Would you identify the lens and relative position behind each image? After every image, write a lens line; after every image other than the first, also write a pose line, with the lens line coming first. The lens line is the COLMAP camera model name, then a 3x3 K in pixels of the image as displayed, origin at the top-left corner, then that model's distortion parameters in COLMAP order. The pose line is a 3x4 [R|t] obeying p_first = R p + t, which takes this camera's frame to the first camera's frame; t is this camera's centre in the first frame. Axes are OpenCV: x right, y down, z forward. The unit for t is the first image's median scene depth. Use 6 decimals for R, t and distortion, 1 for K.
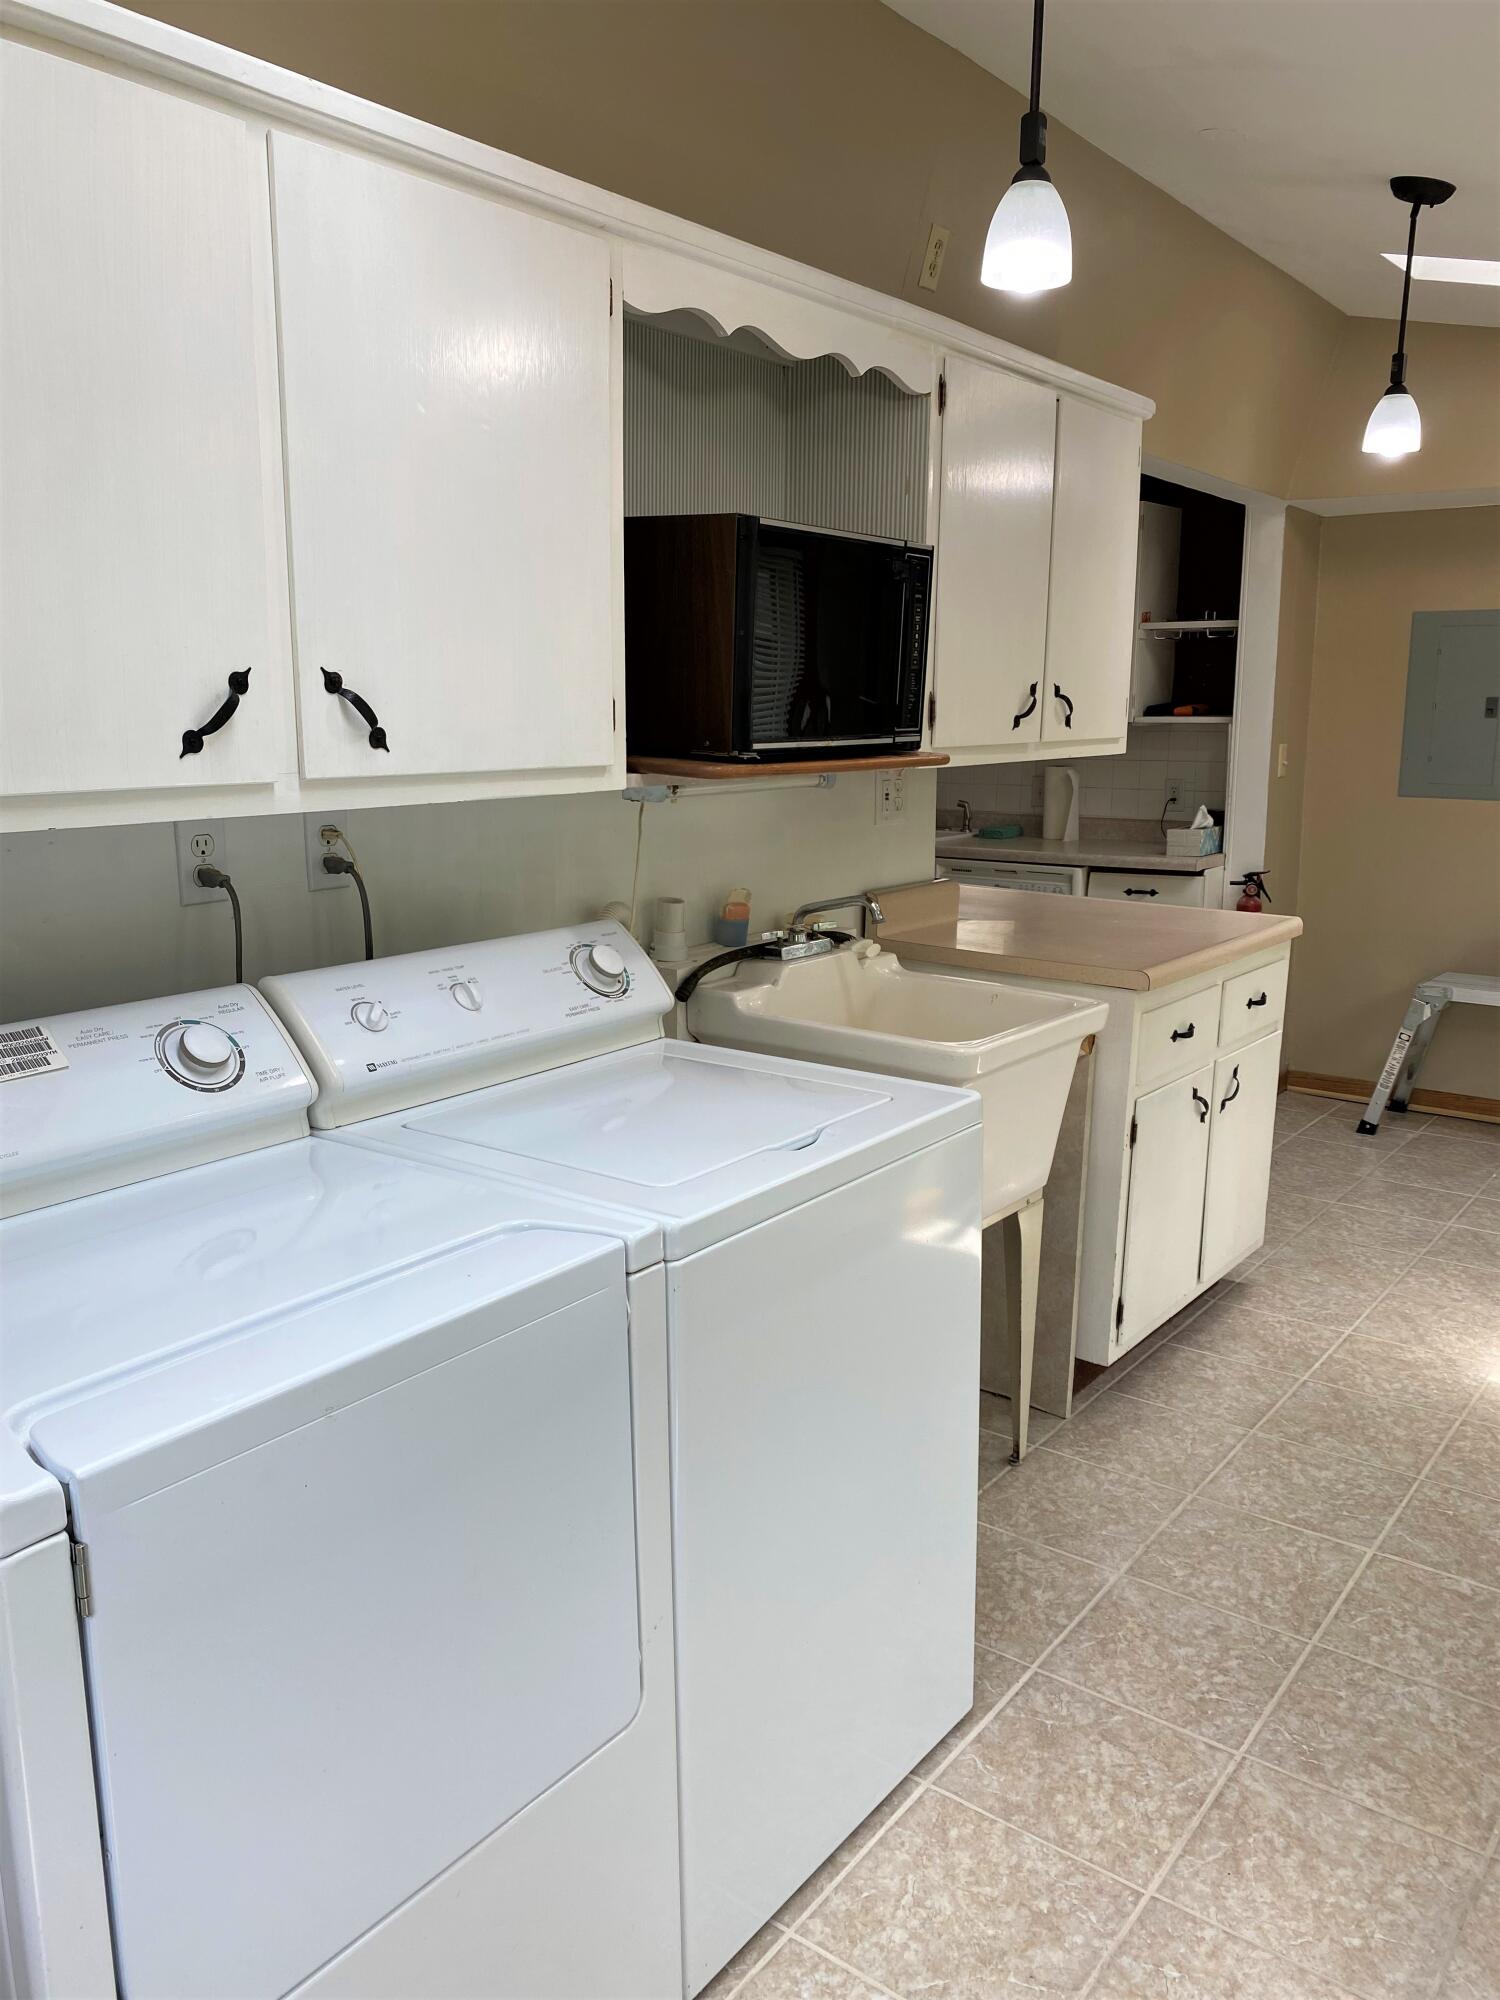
lens RADIAL K [[1532.8, 0, 756.5], [0, 1532.8, 1003.7], [0, 0, 1]] dist [0.014140, -0.004592]
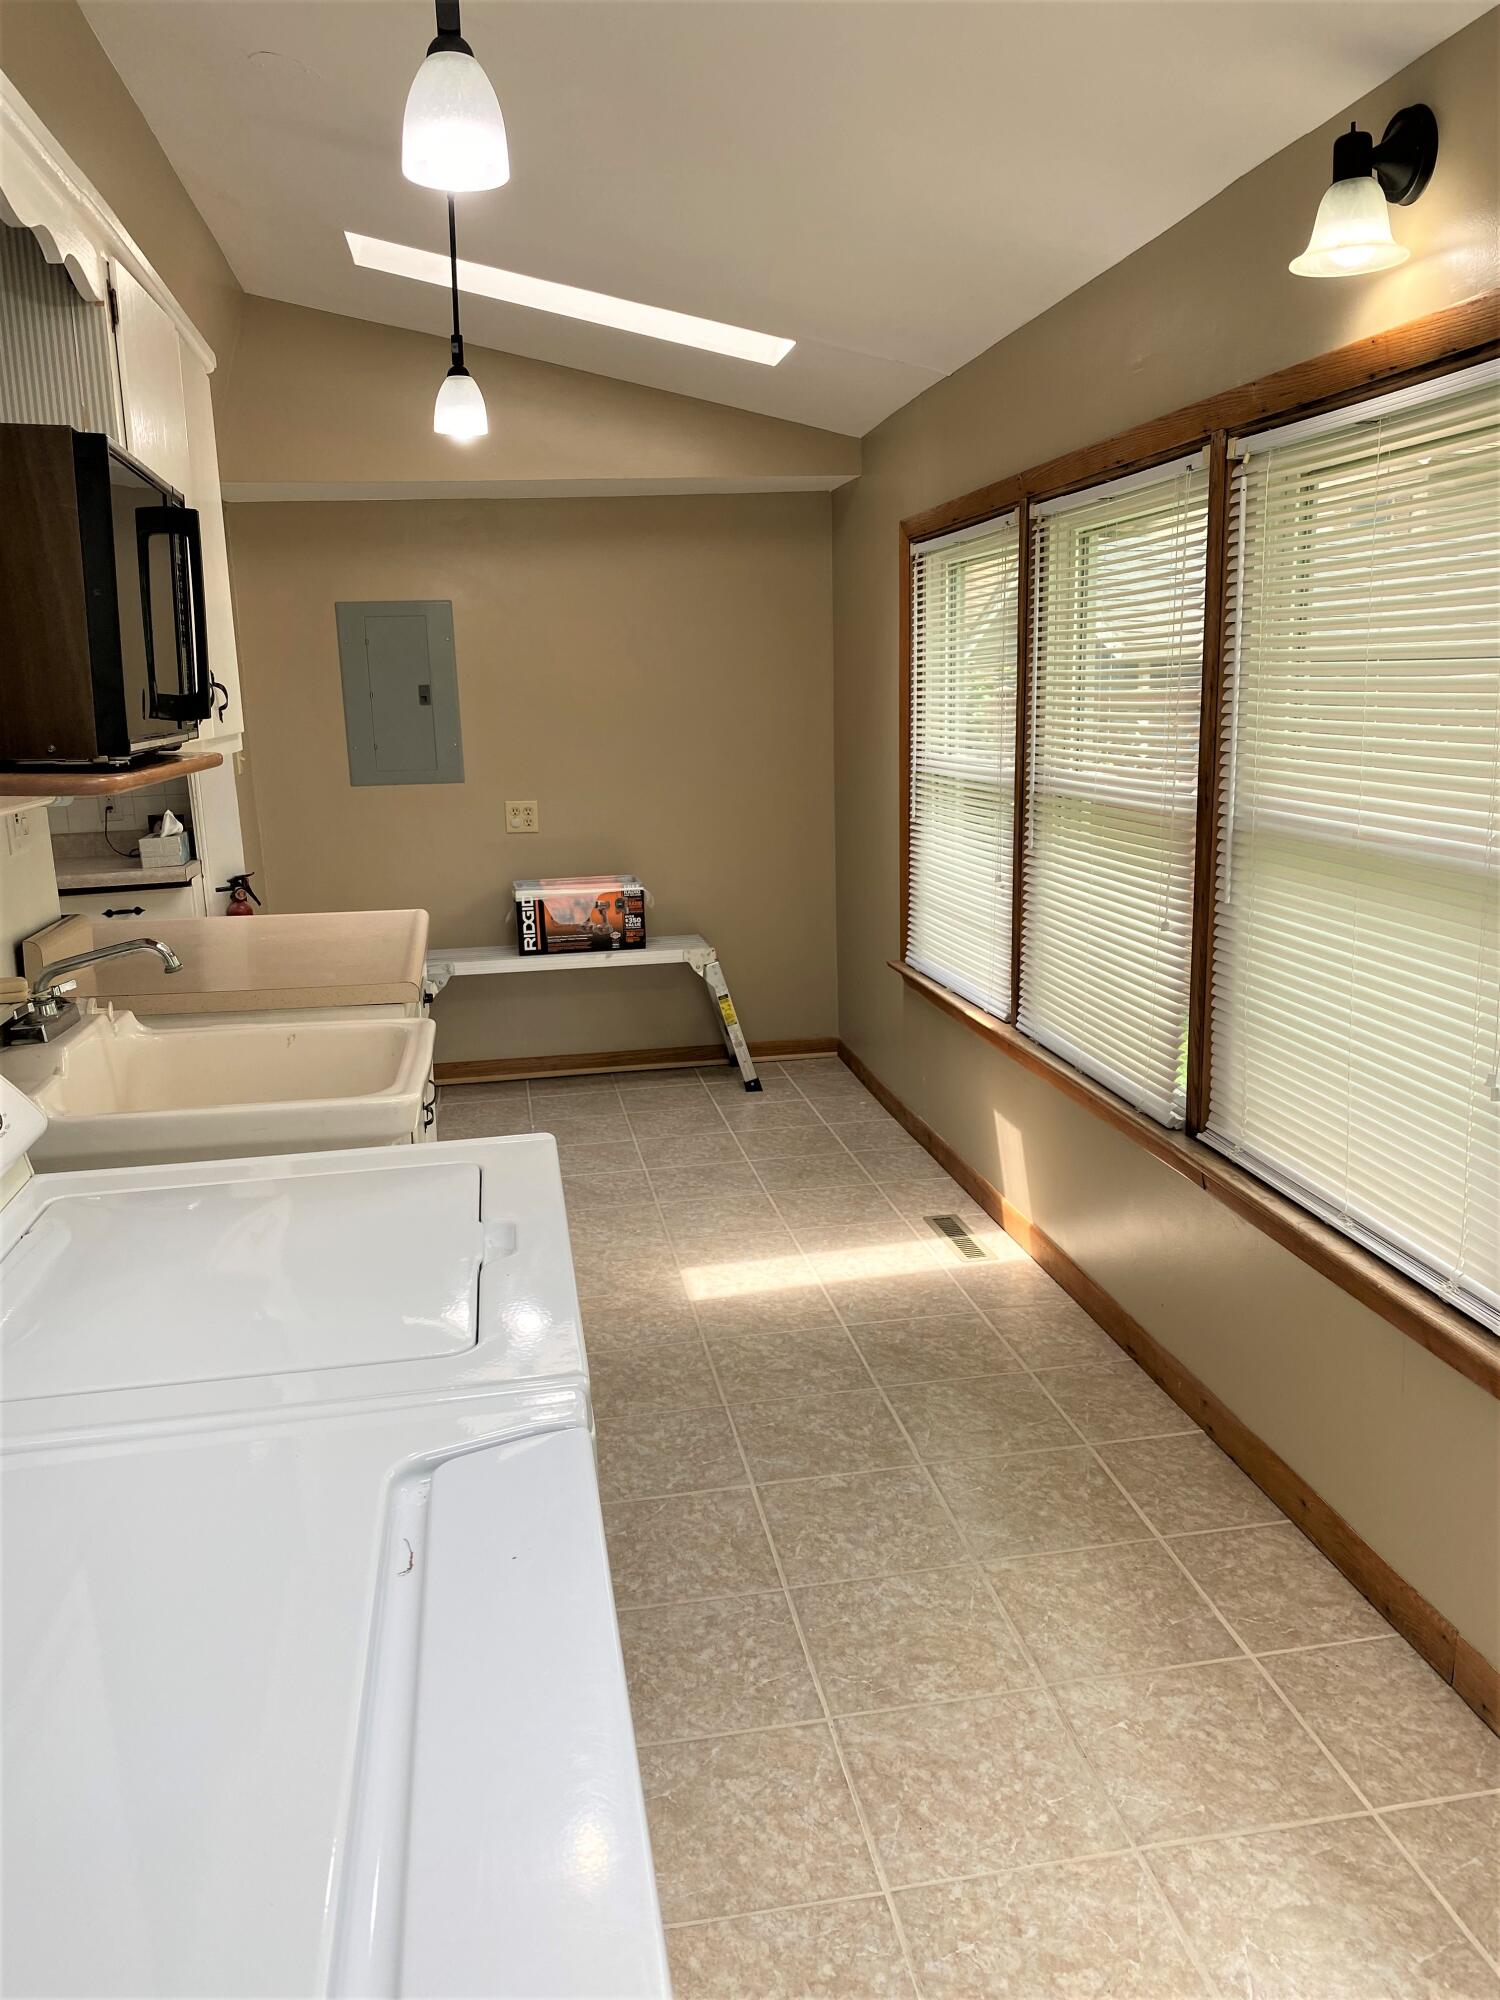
lens RADIAL K [[1532.8, 0, 752.2], [0, 1532.8, 1000.5], [0, 0, 1]] dist [0.014140, -0.004592]
pose [[0.688061, -0.171143, 0.705182, -0.341907], [0.174197, 0.982330, 0.068437, -0.049012], [-0.704434, 0.075752, 0.705716, 0.289267]]
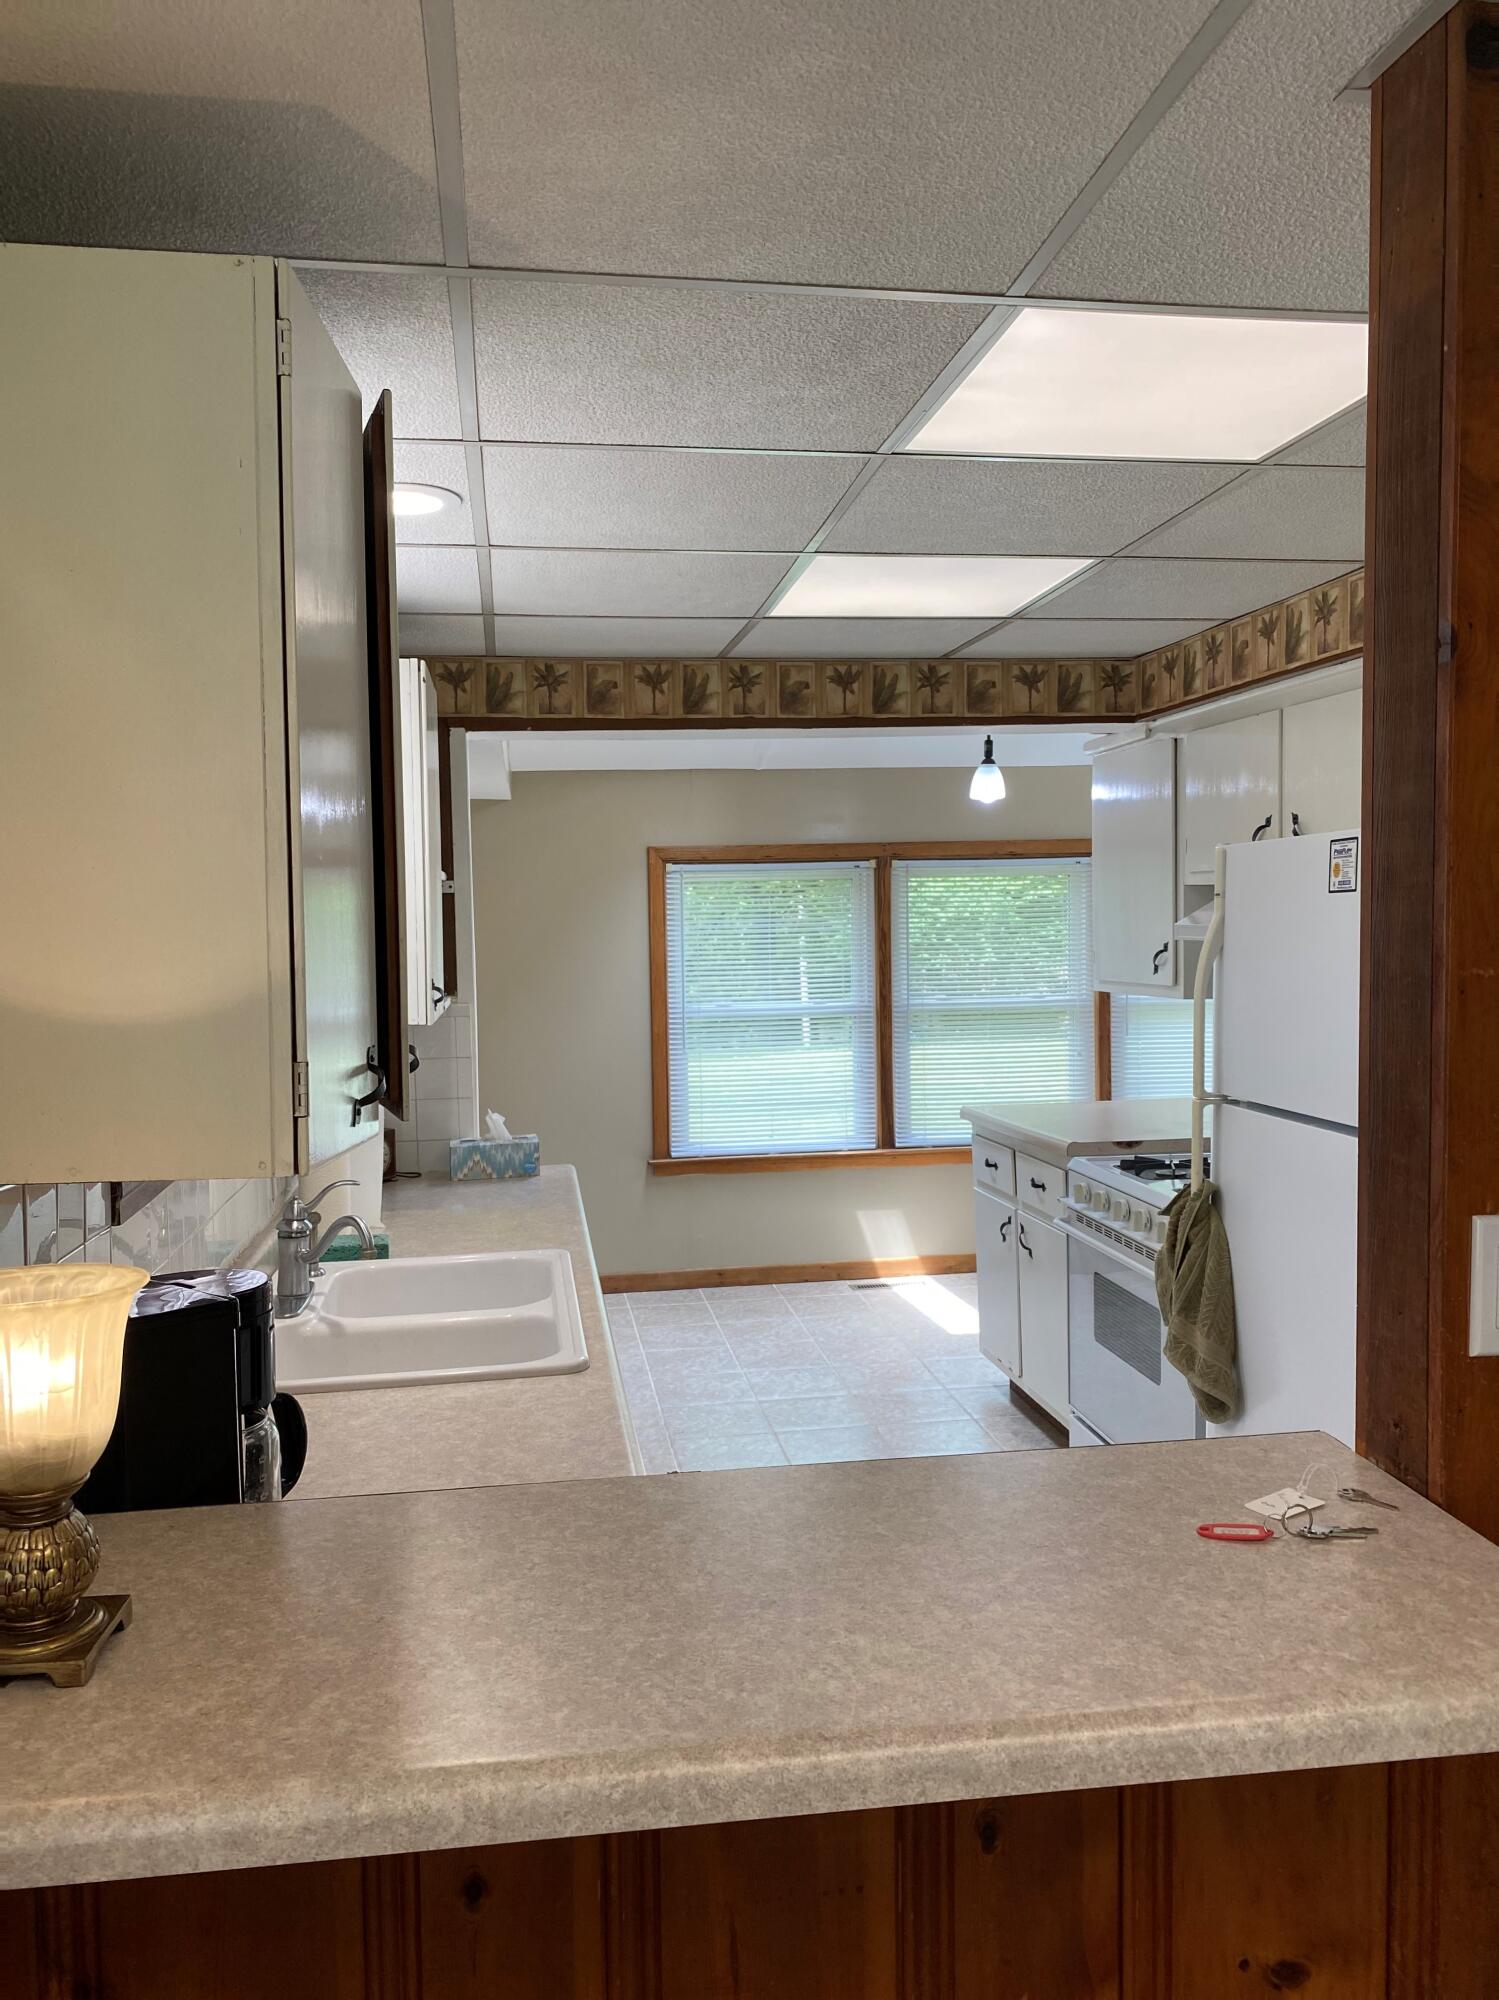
lens RADIAL K [[1532.8, 0, 746.1], [0, 1532.8, 1007.3], [0, 0, 1]] dist [0.014140, -0.004592]
pose [[-0.708633, -0.034543, 0.704731, -0.807800], [0.154328, 0.967028, 0.202582, -0.771976], [-0.688493, 0.252316, -0.679937, 3.521542]]
